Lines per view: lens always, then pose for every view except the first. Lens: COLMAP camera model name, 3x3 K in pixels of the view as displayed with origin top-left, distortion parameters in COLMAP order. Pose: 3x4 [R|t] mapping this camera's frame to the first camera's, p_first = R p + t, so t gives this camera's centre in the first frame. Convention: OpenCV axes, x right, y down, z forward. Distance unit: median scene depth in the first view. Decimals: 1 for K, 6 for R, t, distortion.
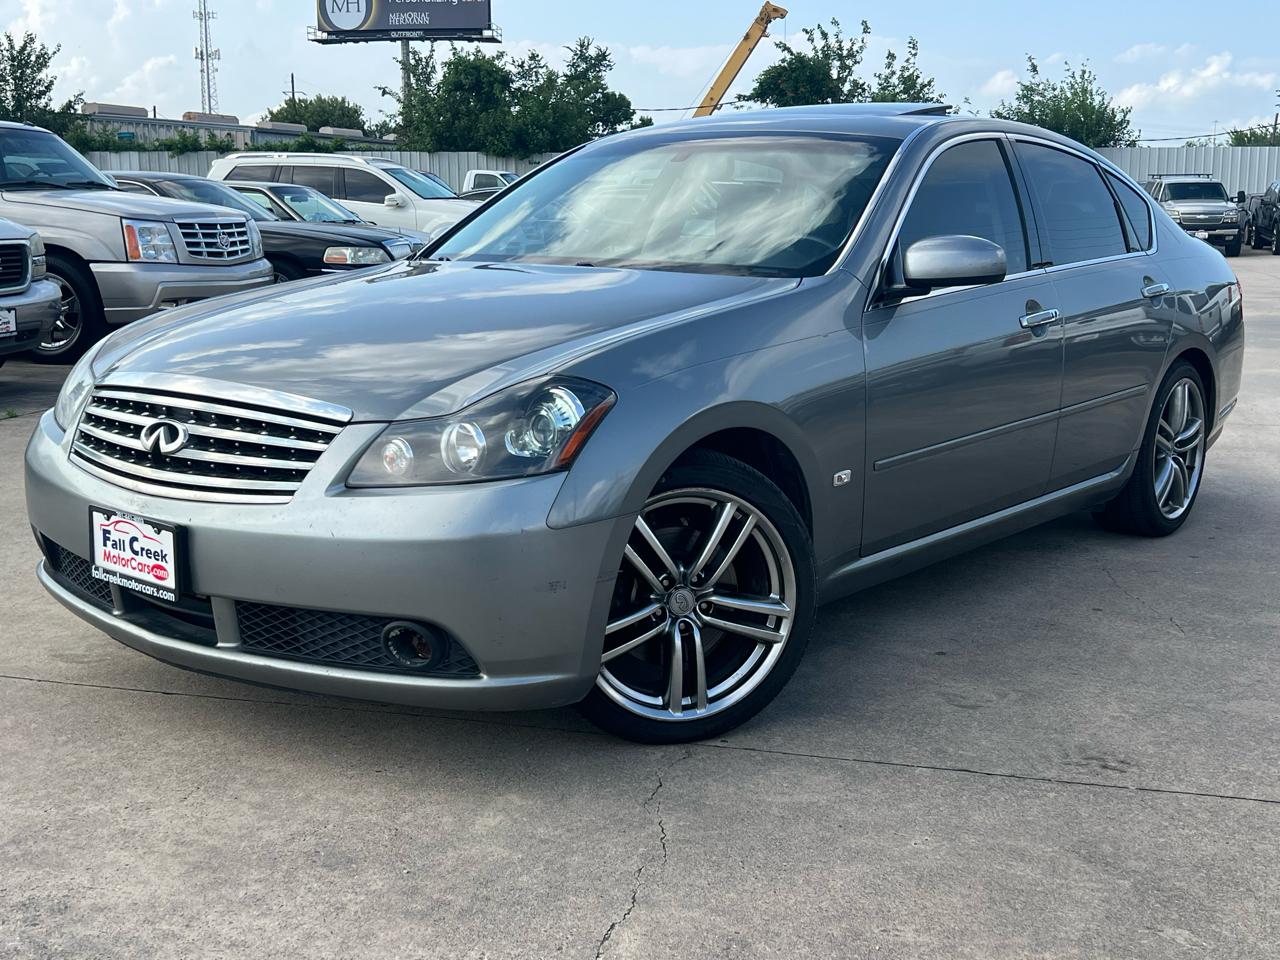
lens RADIAL K [[1532.4, 0, 638.3], [0, 1532.4, 488.1], [0, 0, 1]] dist [0.053346, 0.000000]
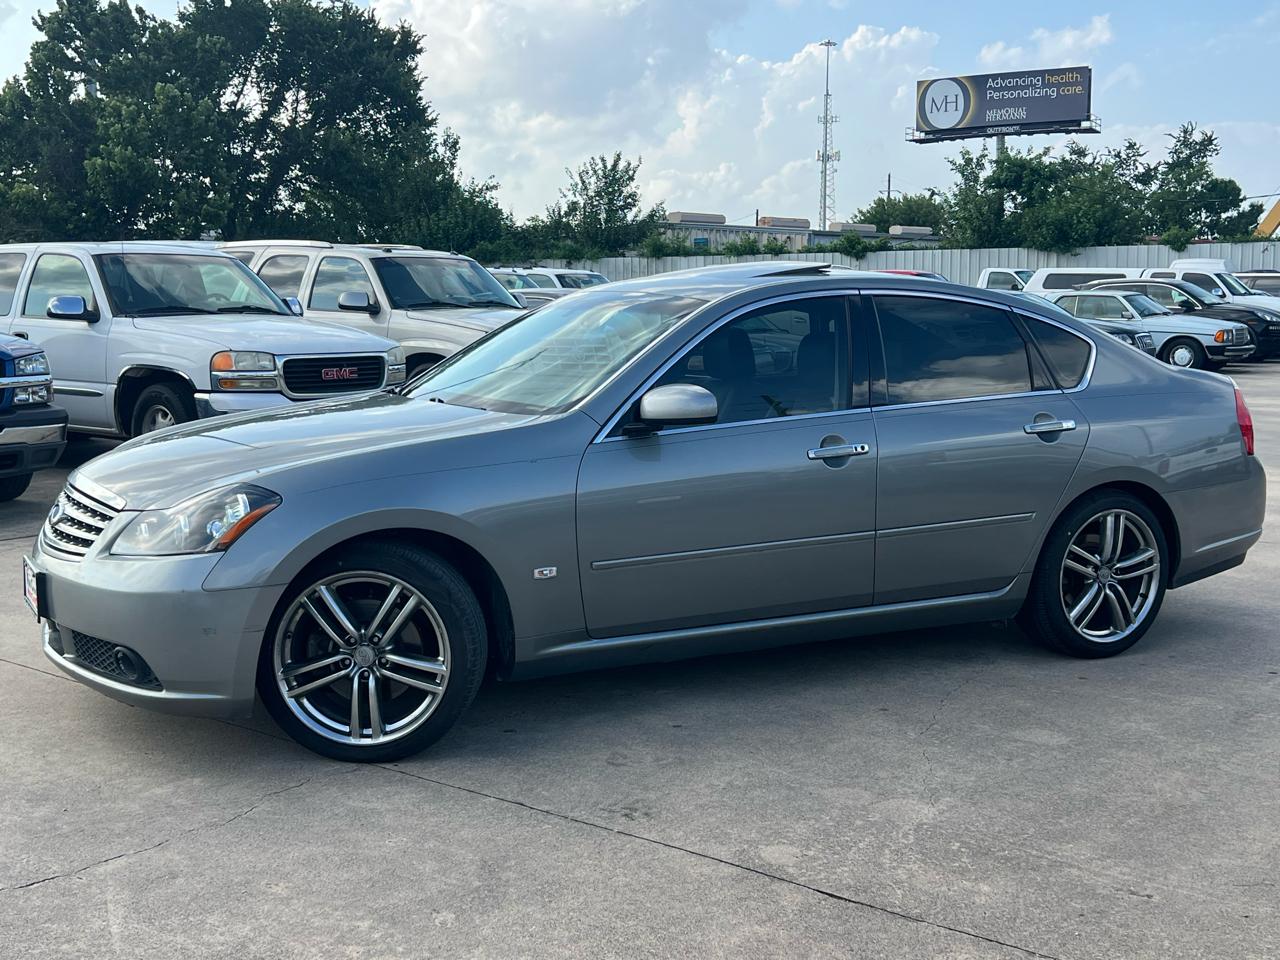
lens RADIAL K [[1532.4, 0, 633.0], [0, 1532.4, 470.0], [0, 0, 1]] dist [0.053346, 0.000000]
pose [[0.919227, 0.040615, -0.391627, 0.774883], [-0.066916, 0.996310, -0.053739, -0.031829], [0.387999, 0.075604, 0.918554, -0.164040]]
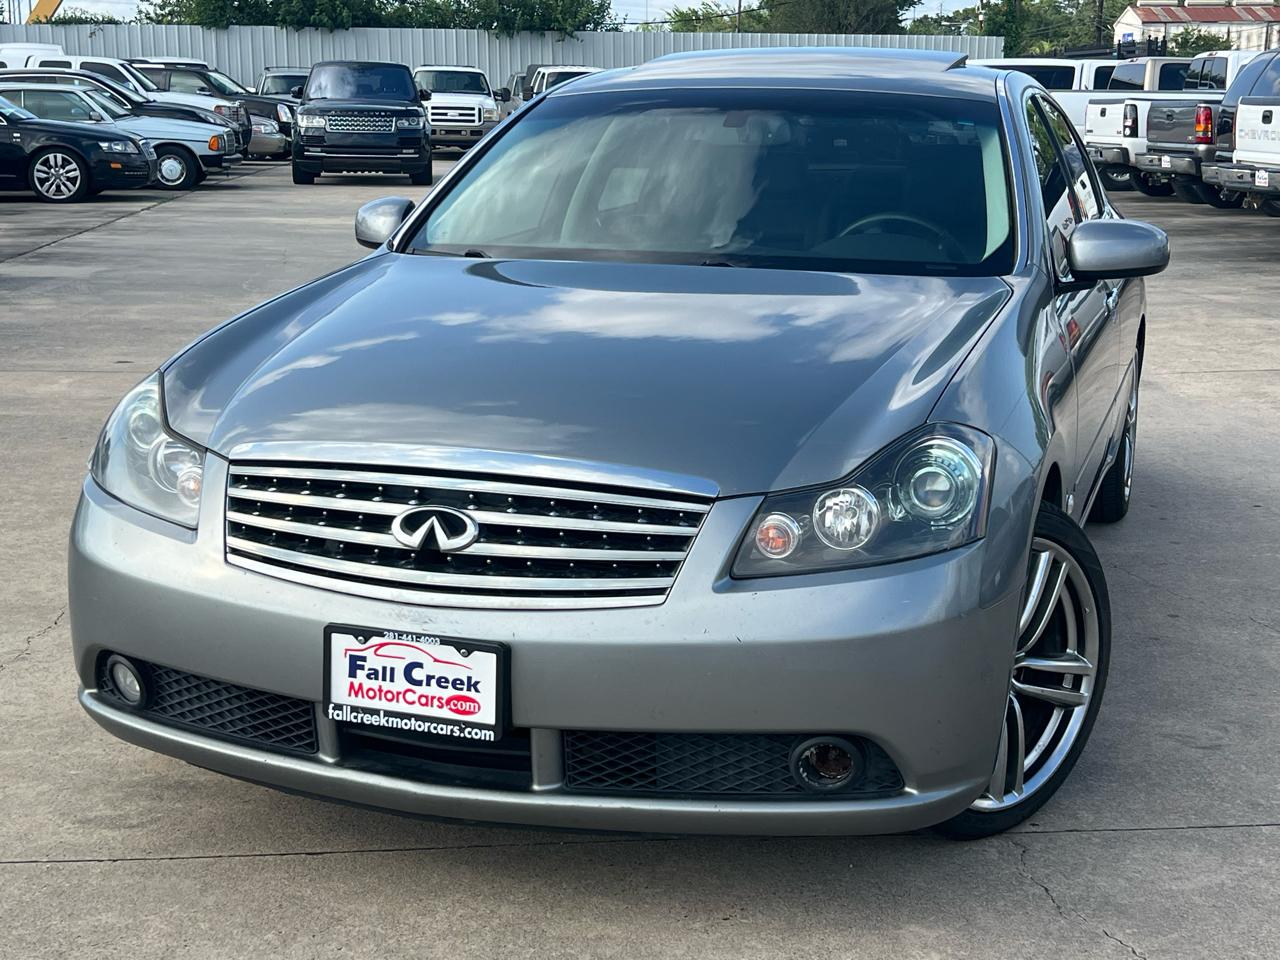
lens RADIAL K [[1897.0, 0, 651.0], [0, 1897.0, 469.7], [0, 0, 1]] dist [0.055393, 0.000000]
pose [[0.935196, -0.067633, 0.347613, -0.520732], [0.061758, 0.997699, 0.027968, -0.080421], [-0.348704, -0.004688, 0.937221, 0.069469]]
